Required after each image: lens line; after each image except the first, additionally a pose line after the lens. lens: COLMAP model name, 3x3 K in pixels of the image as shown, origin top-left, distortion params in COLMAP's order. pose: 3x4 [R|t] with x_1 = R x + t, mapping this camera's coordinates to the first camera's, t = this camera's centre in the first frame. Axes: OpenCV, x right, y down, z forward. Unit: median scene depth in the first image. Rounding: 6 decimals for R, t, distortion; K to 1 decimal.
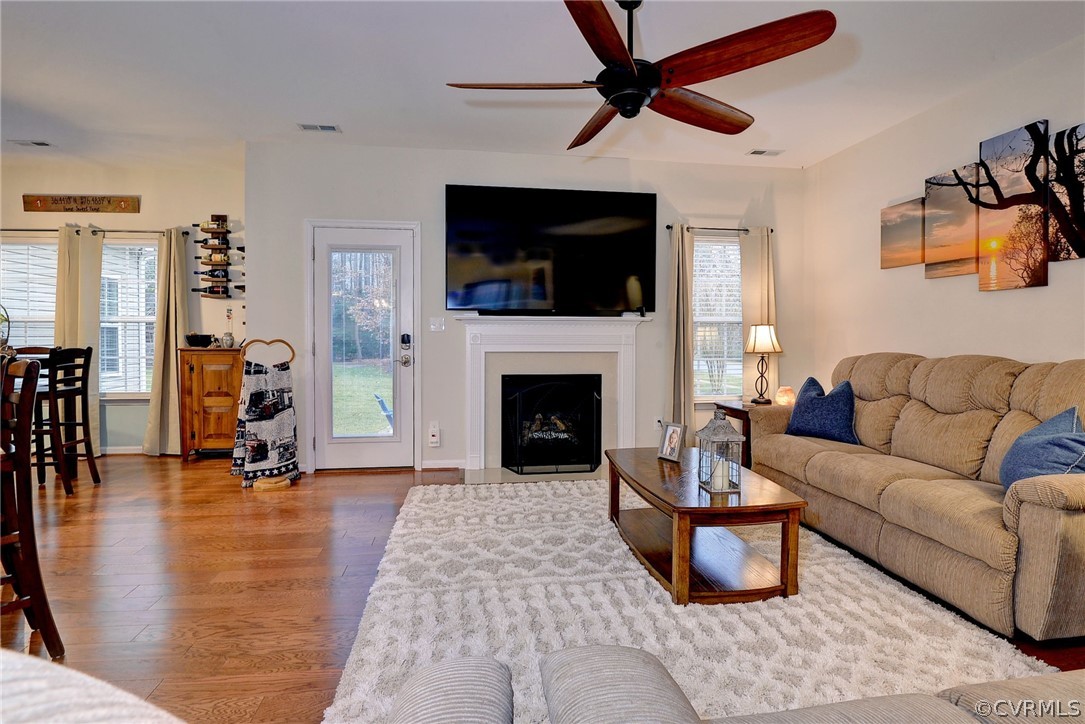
lens RADIAL K [[532.7, 0, 520.8], [0, 532.7, 338.0], [0, 0, 1]] dist [-0.009205, -0.001937]
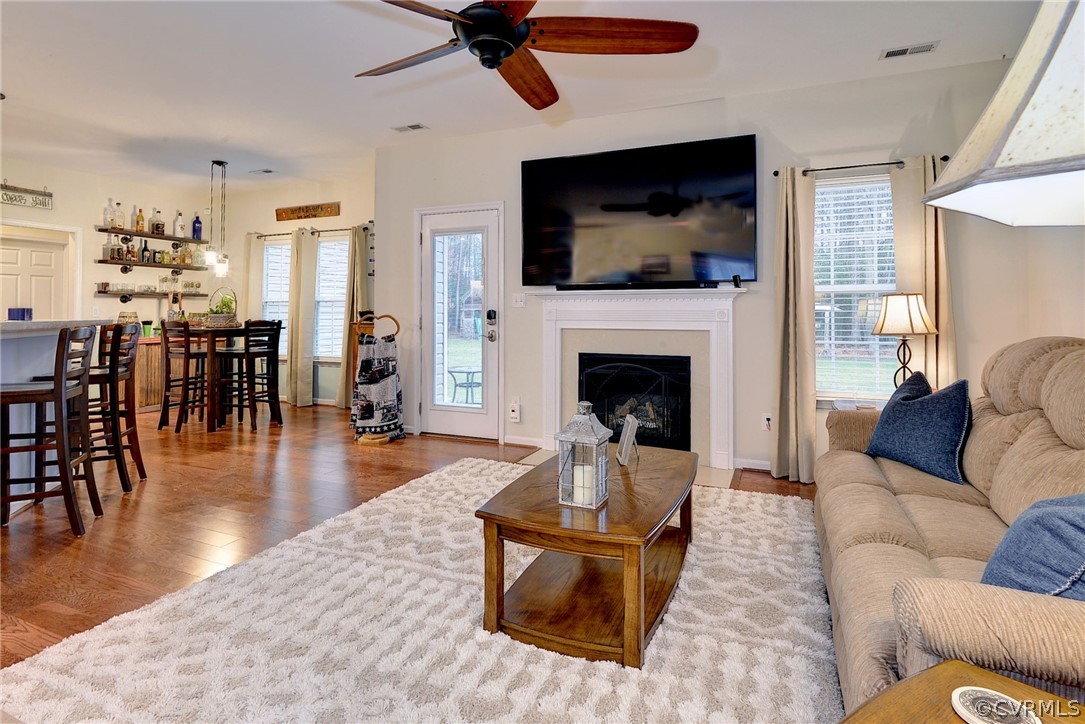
lens RADIAL K [[532.7, 0, 541.7], [0, 532.7, 309.7], [0, 0, 1]] dist [-0.009205, -0.001937]
pose [[0.871375, -0.003848, -0.490602, 0.371173], [-0.003353, 0.999899, -0.013797, 0.006376], [0.490606, 0.013667, 0.871274, 0.149662]]
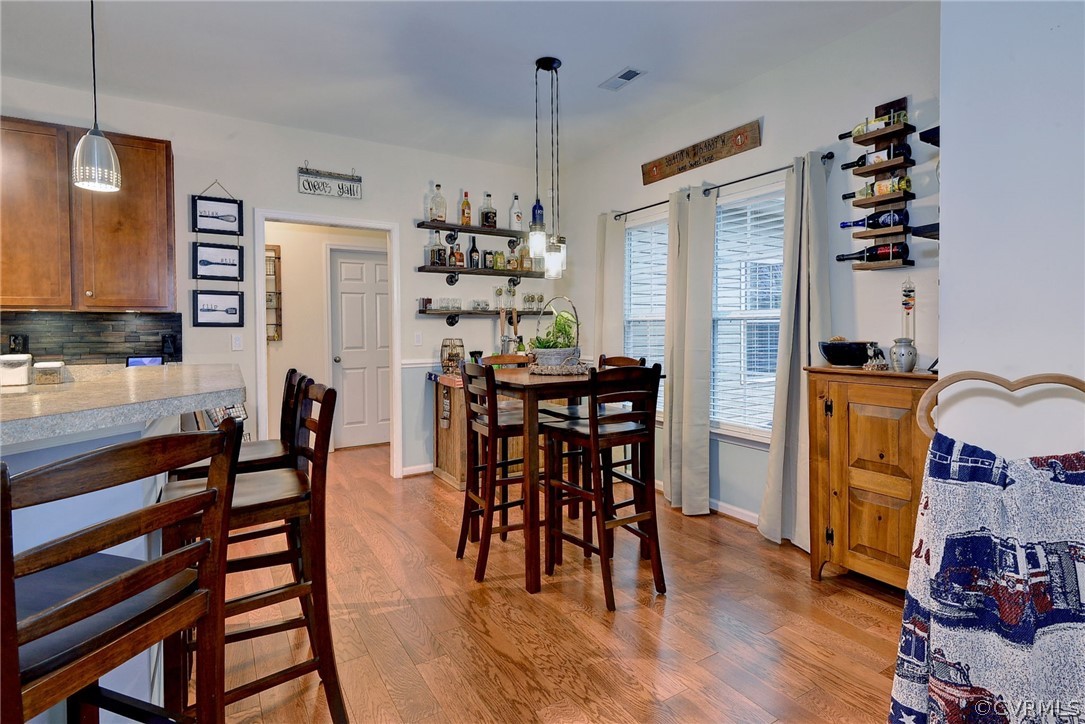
lens RADIAL K [[532.7, 0, 541.0], [0, 532.7, 339.9], [0, 0, 1]] dist [-0.009205, -0.001937]
pose [[0.410252, 0.018396, -0.911787, -0.282867], [-0.000506, 0.999801, 0.019944, -0.020687], [0.911972, -0.007721, 0.410180, 0.570086]]
